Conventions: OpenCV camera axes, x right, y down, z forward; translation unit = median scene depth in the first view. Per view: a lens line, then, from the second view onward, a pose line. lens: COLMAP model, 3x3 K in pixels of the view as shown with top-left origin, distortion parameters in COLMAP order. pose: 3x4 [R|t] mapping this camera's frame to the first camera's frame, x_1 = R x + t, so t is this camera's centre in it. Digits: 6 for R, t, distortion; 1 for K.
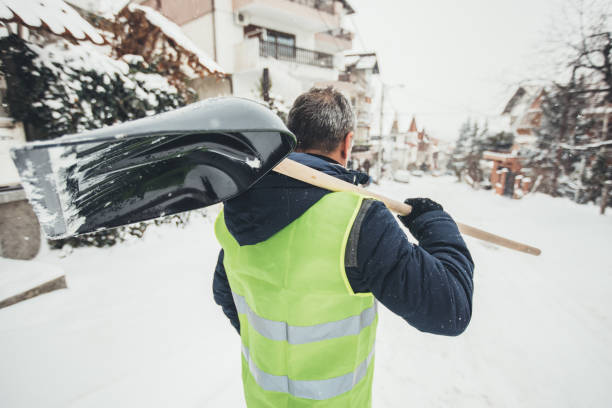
lens RADIAL K [[347.2, 0, 306.0], [0, 347.2, 204.0], [0, 0, 1]] dist [-0.028808, 0.028253]
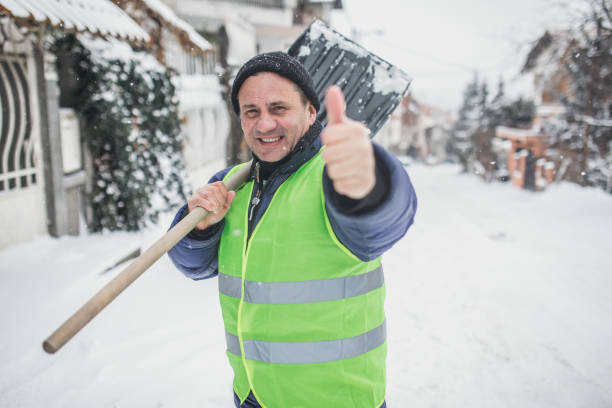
lens RADIAL K [[596.4, 0, 309.0], [0, 596.4, 204.5], [0, 0, 1]] dist [-0.065698, 0.128845]
pose [[0.987241, -0.029514, 0.156476, -0.060088], [0.032806, 0.999291, -0.018495, 0.016275], [-0.155819, 0.023392, 0.987509, -0.141110]]
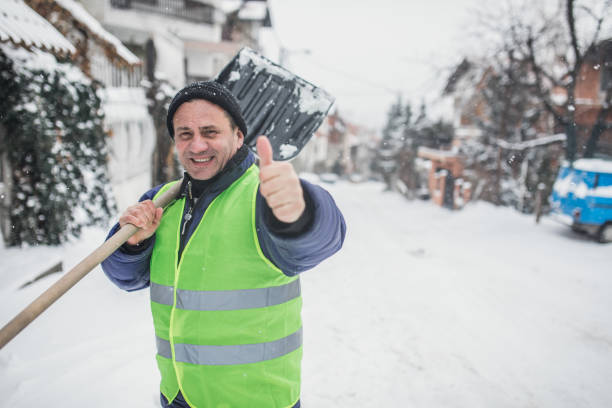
lens RADIAL K [[596.4, 0, 309.0], [0, 596.4, 204.5], [0, 0, 1]] dist [-0.065698, 0.128845]
pose [[0.960510, -0.010980, 0.278029, -0.061326], [0.023473, 0.998857, -0.041645, 0.016401], [-0.277254, 0.046527, 0.959669, -0.148187]]
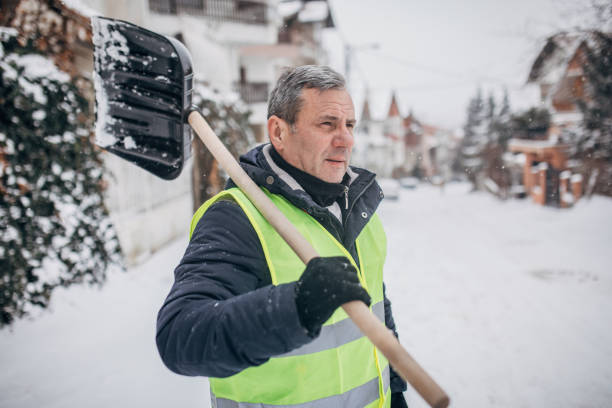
lens RADIAL K [[596.4, 0, 309.0], [0, 596.4, 204.5], [0, 0, 1]] dist [-0.065698, 0.128845]
pose [[0.985581, -0.083617, 0.147102, -0.027536], [0.094091, 0.993391, -0.065733, 0.004851], [-0.140633, 0.078626, 0.986935, -0.031334]]
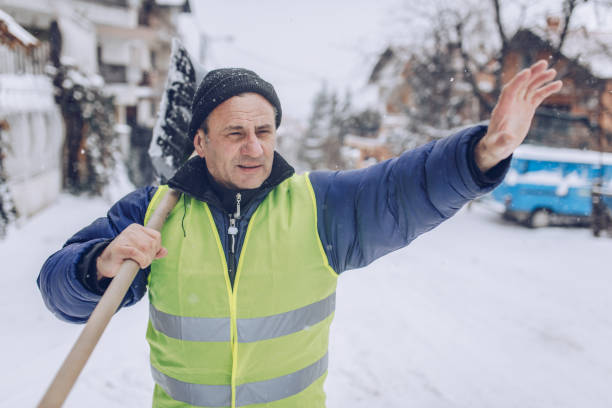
lens RADIAL K [[596.4, 0, 309.0], [0, 596.4, 204.5], [0, 0, 1]] dist [-0.065698, 0.128845]
pose [[0.918636, -0.042719, 0.392788, -0.053183], [0.055017, 0.998283, -0.020100, 0.011537], [-0.391255, 0.040074, 0.919409, -0.116052]]
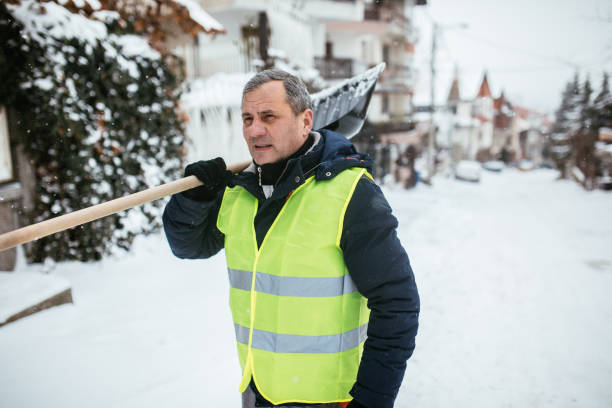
lens RADIAL K [[596.4, 0, 309.0], [0, 596.4, 204.5], [0, 0, 1]] dist [-0.065698, 0.128845]
pose [[0.999814, -0.018056, 0.006781, -0.016738], [0.018253, 0.999380, -0.030115, 0.007778], [-0.006233, 0.030233, 0.999523, -0.060519]]
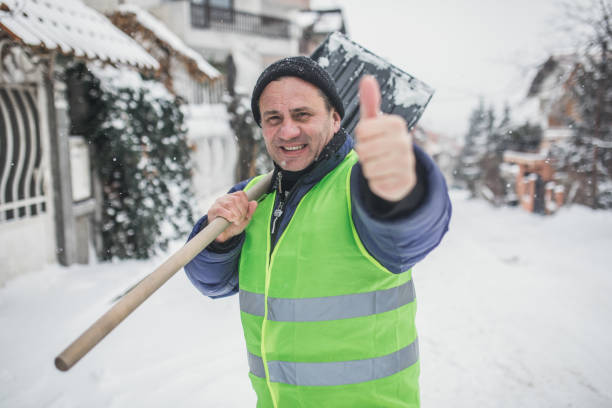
lens RADIAL K [[596.4, 0, 309.0], [0, 596.4, 204.5], [0, 0, 1]] dist [-0.065698, 0.128845]
pose [[0.988569, -0.038341, 0.145814, -0.061532], [0.048590, 0.996543, -0.067391, 0.018016], [-0.142726, 0.073705, 0.987014, -0.137385]]
